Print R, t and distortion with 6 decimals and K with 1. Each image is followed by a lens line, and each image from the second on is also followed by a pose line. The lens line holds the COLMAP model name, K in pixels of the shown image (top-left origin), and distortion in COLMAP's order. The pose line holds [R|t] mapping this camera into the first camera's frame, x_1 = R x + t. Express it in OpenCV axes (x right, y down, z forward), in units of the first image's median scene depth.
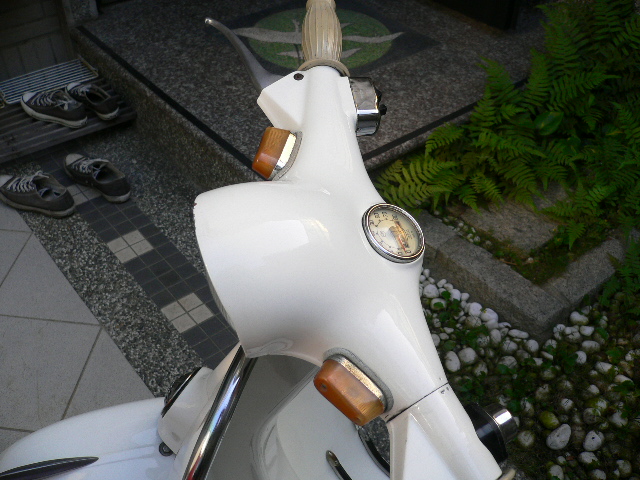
lens RADIAL K [[672.3, 0, 323.7], [0, 672.3, 243.6], [0, 0, 1]] dist [-0.073439, 0.000000]
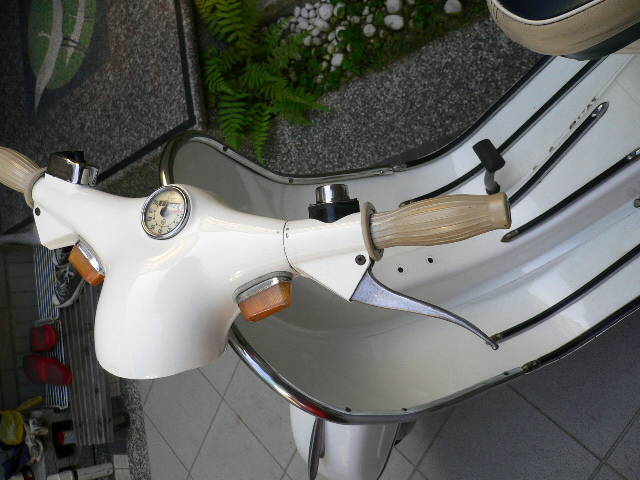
lens RADIAL K [[672.3, 0, 318.3], [0, 672.3, 239.0], [0, 0, 1]] dist [-0.073439, 0.000000]
pose [[0.314514, -0.899148, -0.304326, 0.150690], [0.948874, 0.288739, 0.127543, 0.030601], [-0.026809, -0.328881, 0.943991, -0.049377]]
